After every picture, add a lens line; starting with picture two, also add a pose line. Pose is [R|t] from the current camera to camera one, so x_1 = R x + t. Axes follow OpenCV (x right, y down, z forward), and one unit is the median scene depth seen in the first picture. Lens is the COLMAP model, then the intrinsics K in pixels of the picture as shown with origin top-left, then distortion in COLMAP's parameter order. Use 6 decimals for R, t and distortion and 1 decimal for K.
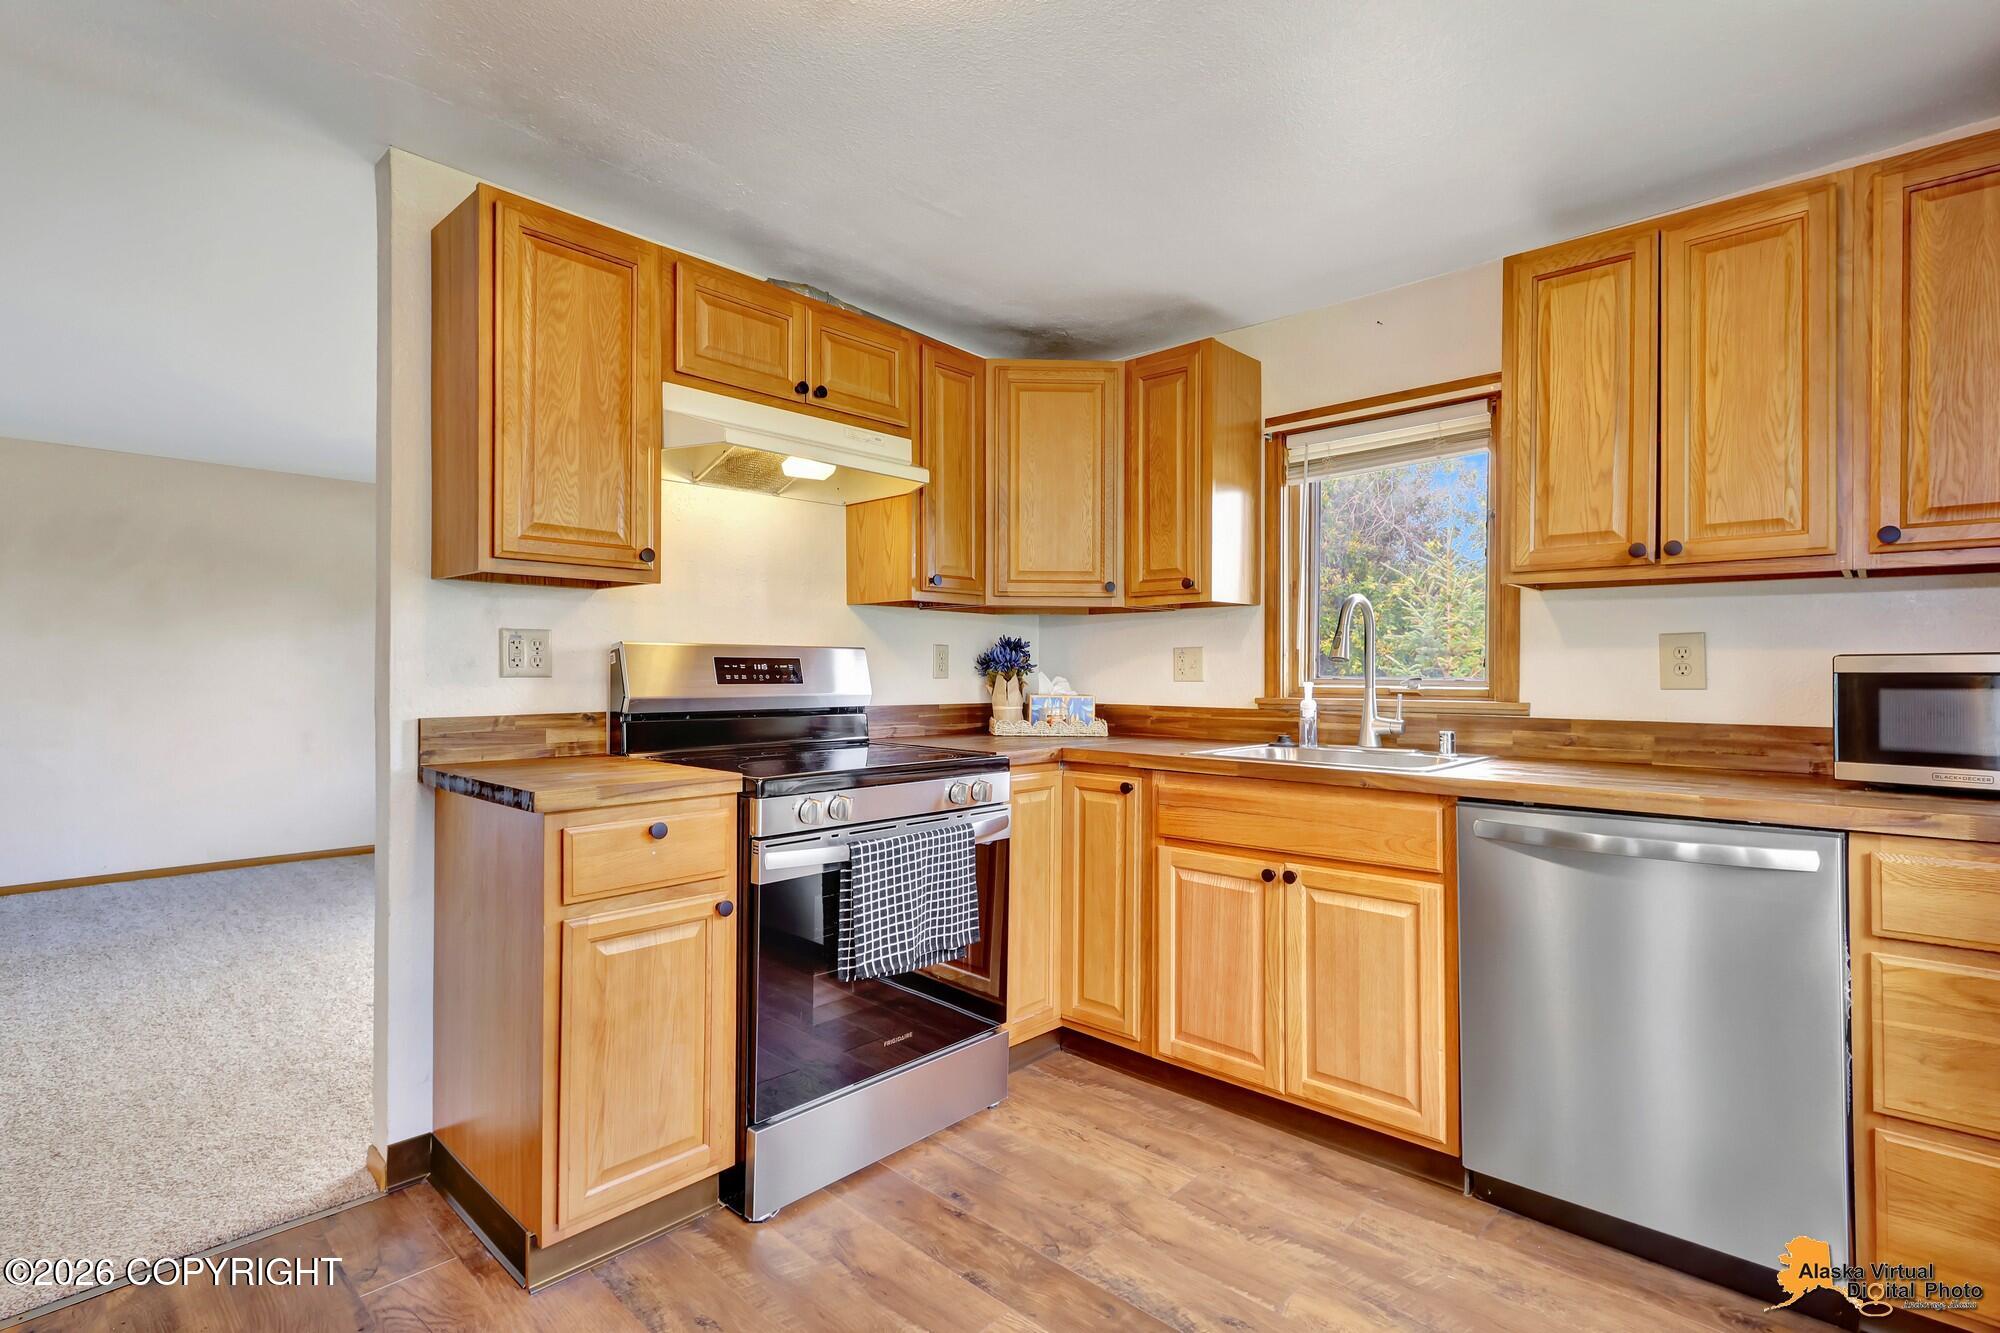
lens RADIAL K [[951.0, 0, 999.7], [0, 951.0, 661.2], [0, 0, 1]] dist [0.006290, 0.000369]
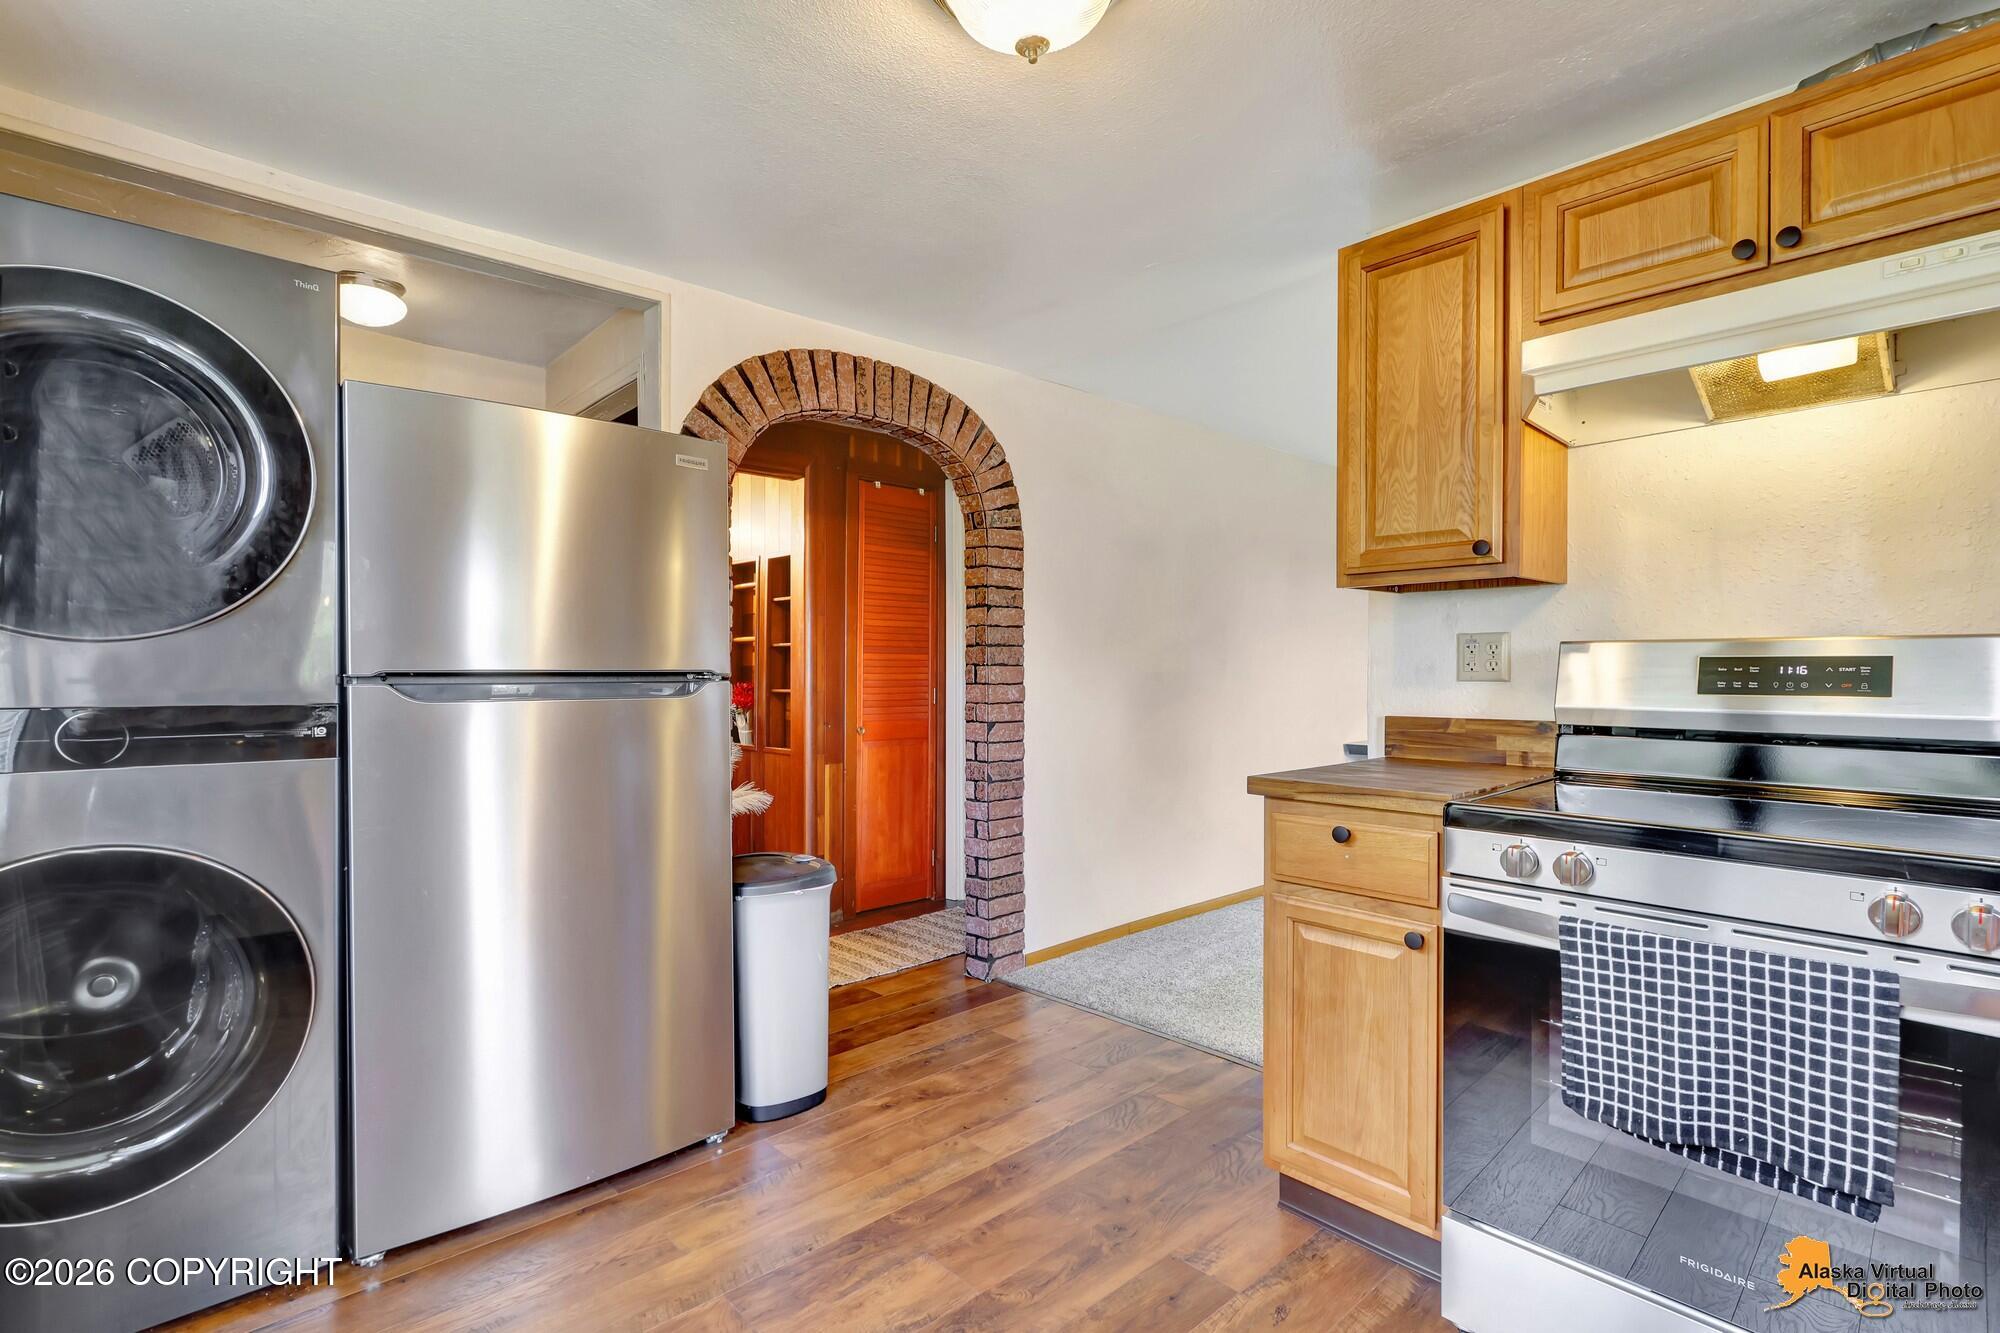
lens RADIAL K [[910.4, 0, 998.4], [0, 910.4, 678.4], [0, 0, 1]] dist [0.002867, 0.000021]
pose [[-0.056291, 0.005642, -0.998398, 0.533749], [0.006371, 0.999966, 0.005292, 0.005851], [0.998394, -0.006063, -0.056325, 0.600171]]
